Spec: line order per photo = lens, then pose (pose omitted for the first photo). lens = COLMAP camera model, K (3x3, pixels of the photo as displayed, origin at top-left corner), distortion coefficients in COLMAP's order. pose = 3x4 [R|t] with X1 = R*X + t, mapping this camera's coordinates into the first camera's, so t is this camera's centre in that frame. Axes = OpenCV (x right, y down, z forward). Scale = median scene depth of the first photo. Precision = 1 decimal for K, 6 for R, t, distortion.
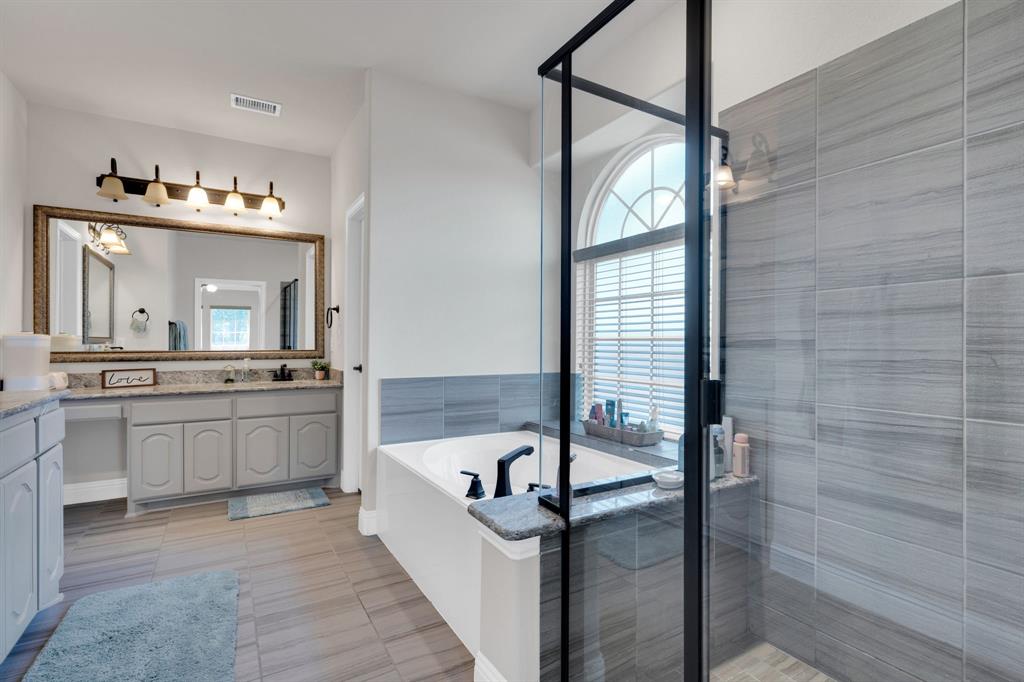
lens RADIAL K [[491.7, 0, 513.5], [0, 491.7, 344.3], [0, 0, 1]] dist [0.001205, -0.000170]
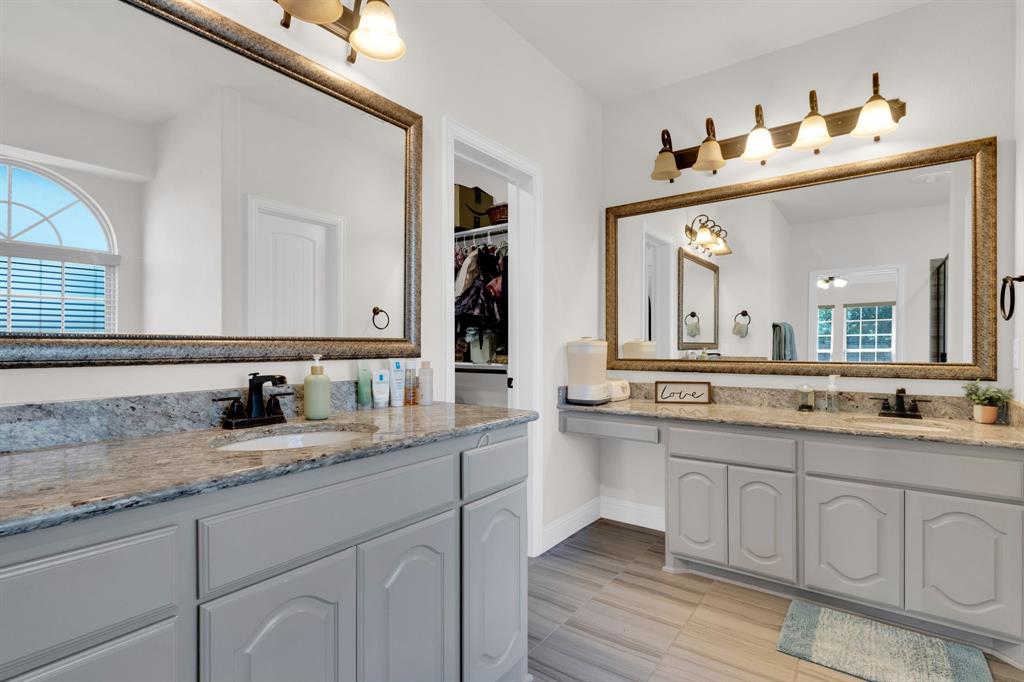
lens RADIAL K [[491.7, 0, 513.5], [0, 491.7, 344.3], [0, 0, 1]] dist [0.001205, -0.000170]
pose [[0.383592, -0.005683, -0.923485, -0.120905], [-0.003589, 0.999964, -0.007644, -0.003721], [0.923496, 0.006246, 0.383558, 0.386234]]
